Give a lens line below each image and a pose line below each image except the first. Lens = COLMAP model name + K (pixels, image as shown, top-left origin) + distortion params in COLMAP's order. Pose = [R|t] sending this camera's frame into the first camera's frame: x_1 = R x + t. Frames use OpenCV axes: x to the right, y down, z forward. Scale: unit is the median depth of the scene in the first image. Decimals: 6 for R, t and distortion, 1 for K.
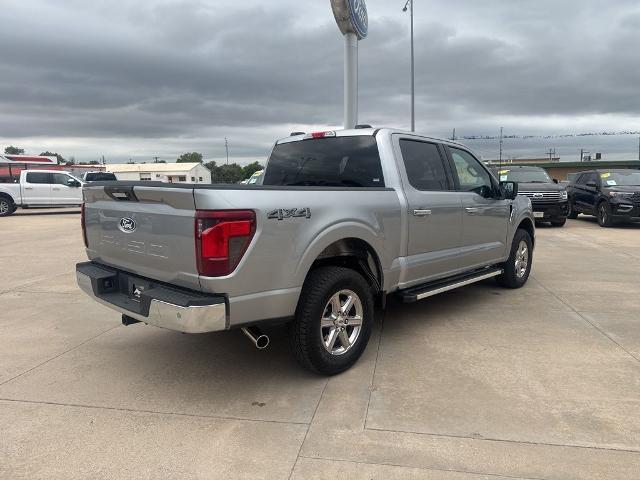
lens RADIAL K [[459.1, 0, 325.9], [0, 459.1, 248.8], [0, 0, 1]] dist [0.033505, -0.042173]
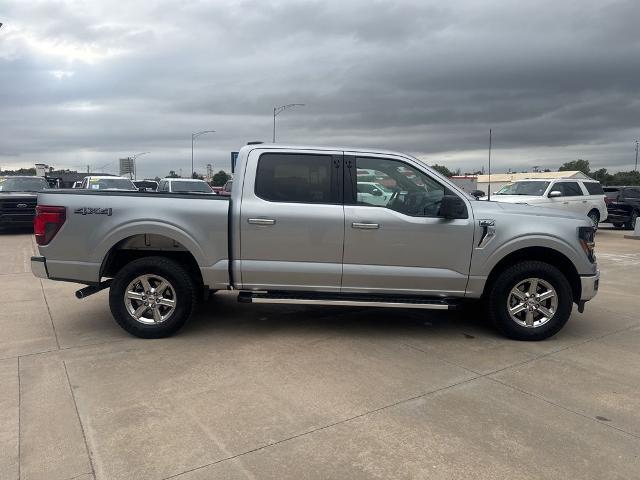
lens RADIAL K [[459.1, 0, 322.5], [0, 459.1, 243.4], [0, 0, 1]] dist [0.033505, -0.042173]
pose [[0.673641, 0.097567, -0.732590, 0.897970], [-0.120898, 0.992443, 0.021005, -0.056367], [0.729103, 0.074419, 0.680346, 0.313627]]
